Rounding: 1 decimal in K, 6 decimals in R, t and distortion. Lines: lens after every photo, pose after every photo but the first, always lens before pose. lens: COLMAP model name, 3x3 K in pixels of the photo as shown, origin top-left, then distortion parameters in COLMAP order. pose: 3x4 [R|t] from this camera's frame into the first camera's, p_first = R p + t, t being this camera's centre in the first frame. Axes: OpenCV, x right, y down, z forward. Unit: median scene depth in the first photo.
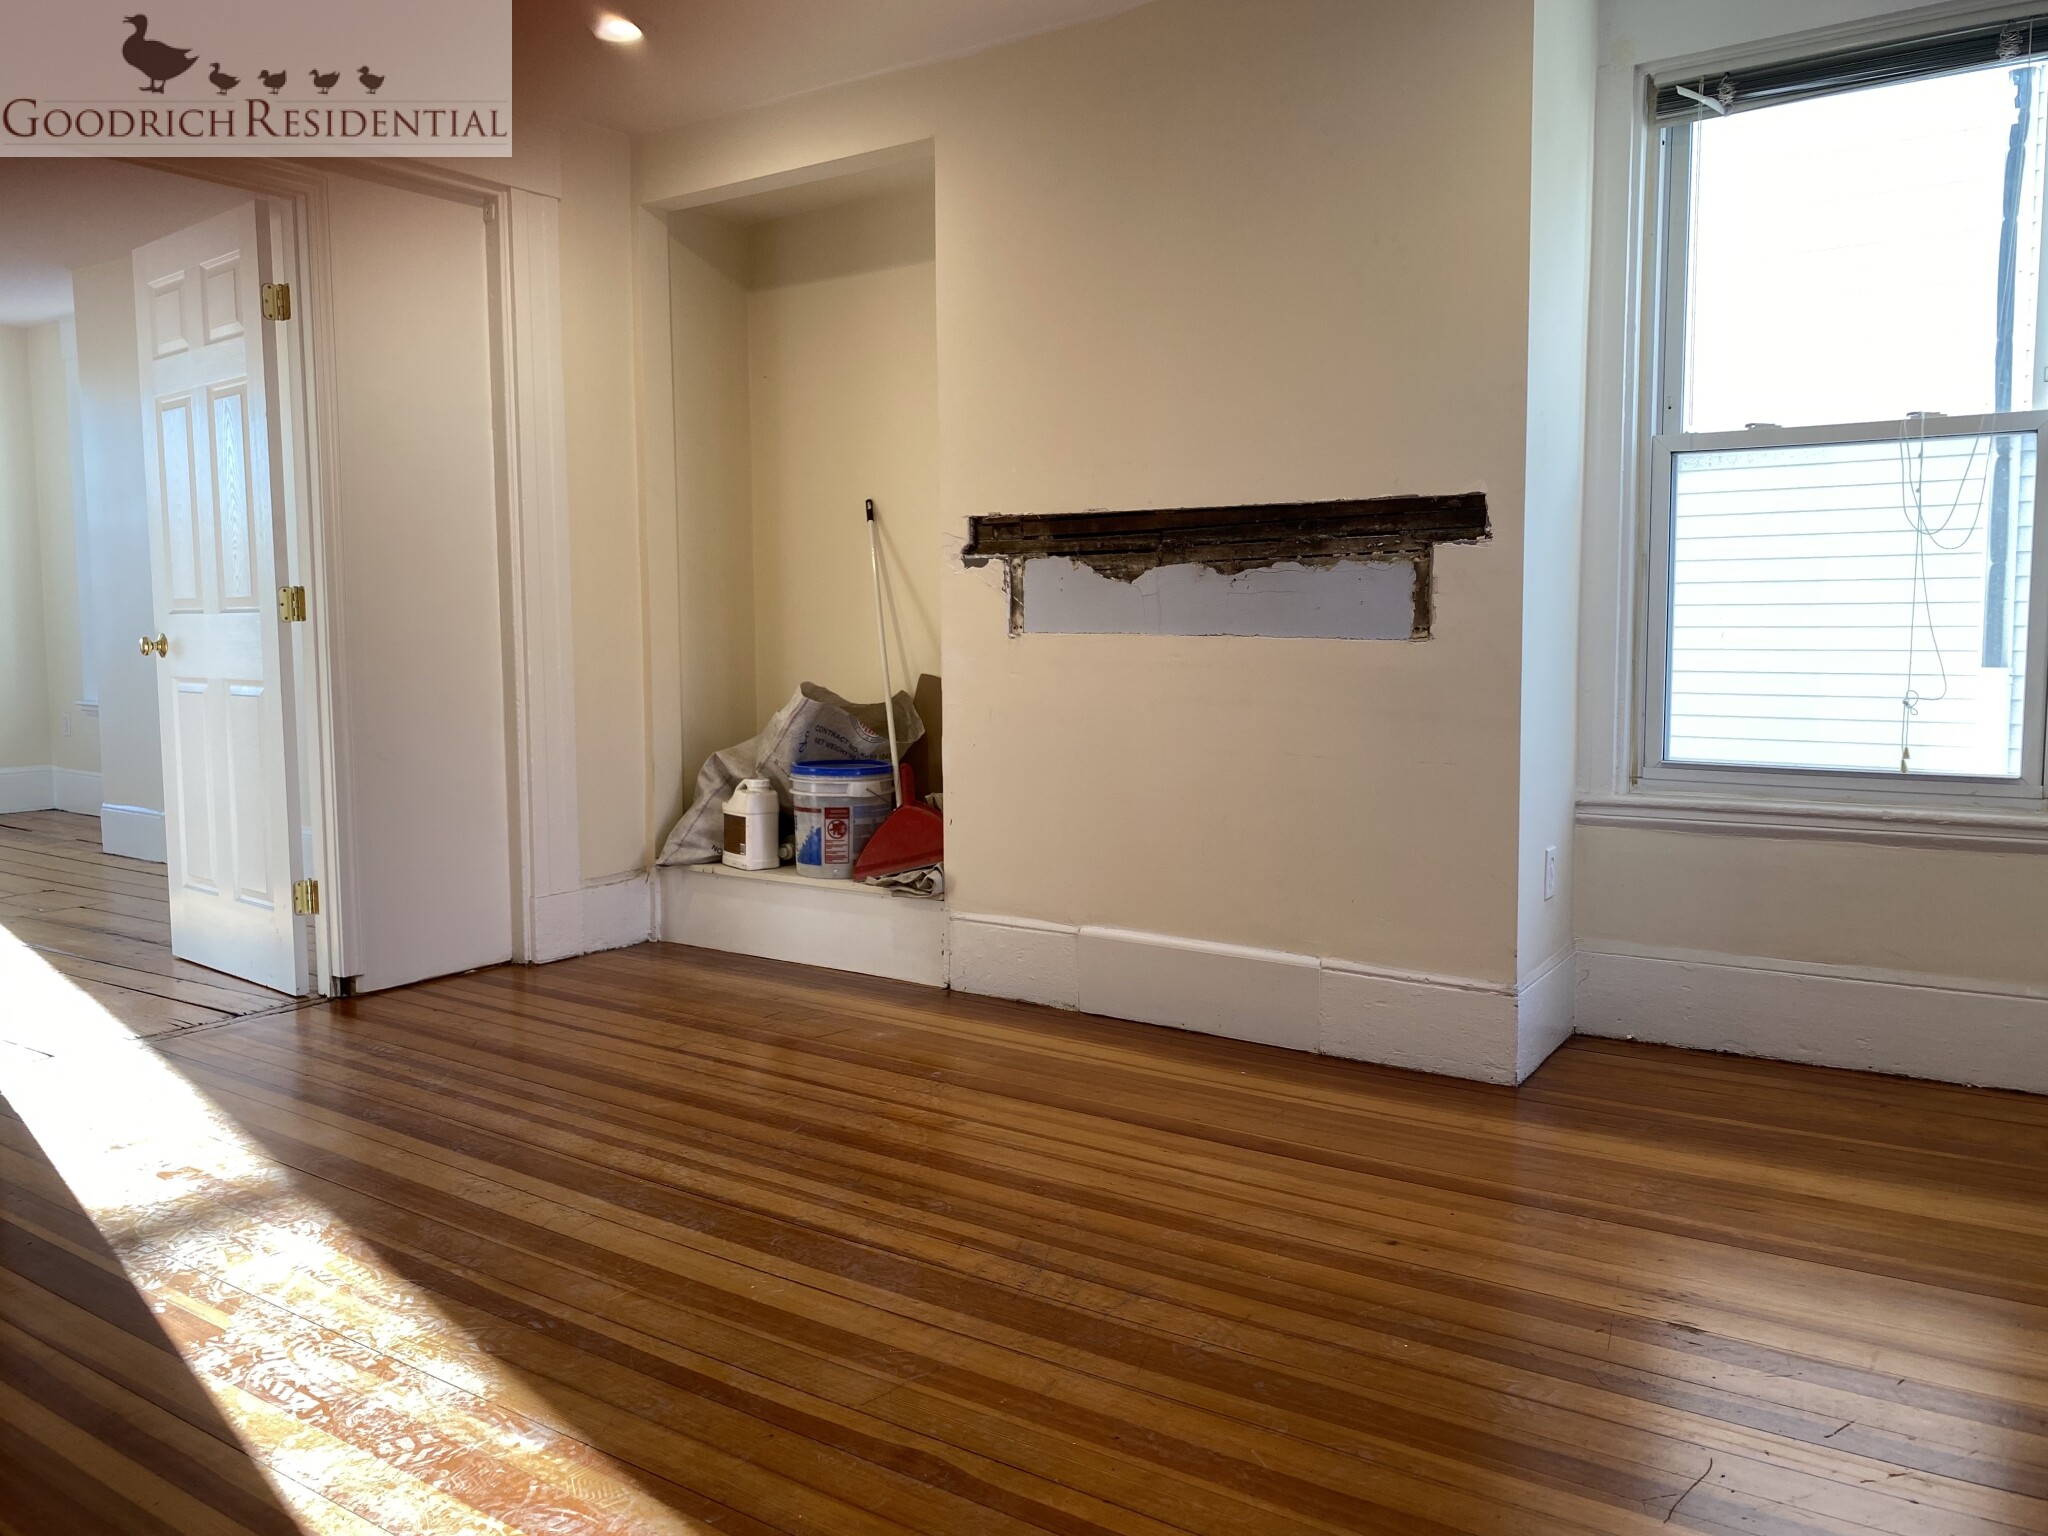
lens RADIAL K [[1560.2, 0, 1024.5], [0, 1560.2, 764.3], [0, 0, 1]] dist [0.003433, 0.001545]
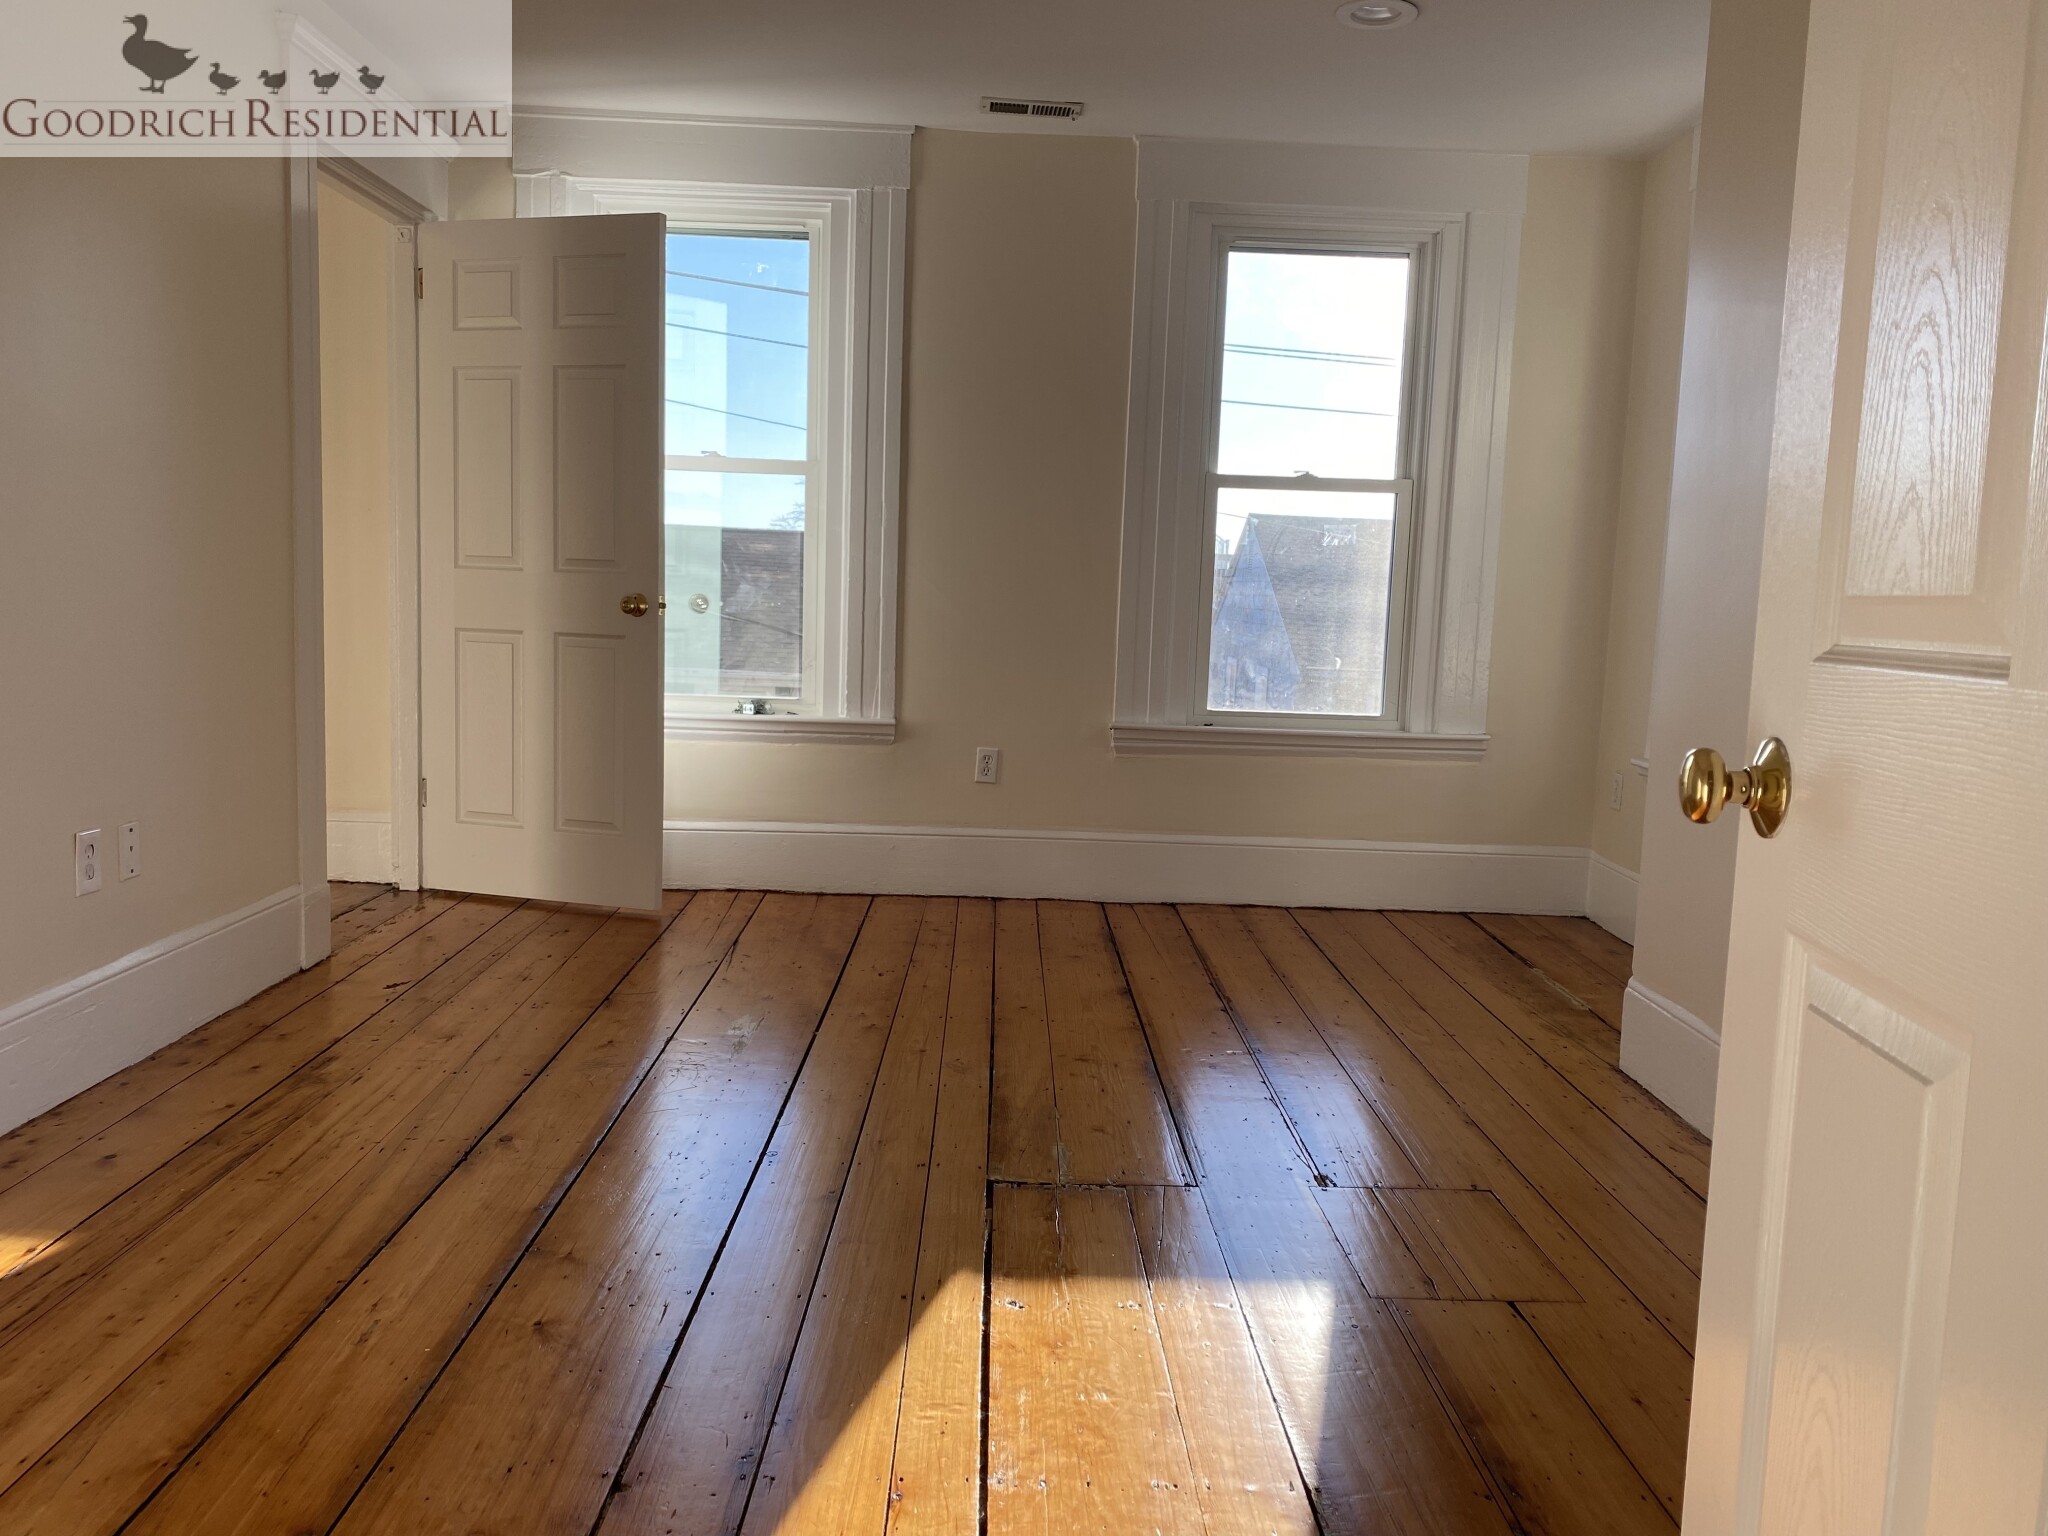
lens RADIAL K [[1560.2, 0, 1024.9], [0, 1560.2, 769.6], [0, 0, 1]] dist [0.003433, 0.001545]
pose [[0.580830, 0.123562, -0.804592, -0.423648], [-0.136339, 0.989217, 0.053493, -0.075942], [0.802526, 0.078626, 0.591413, 0.762608]]
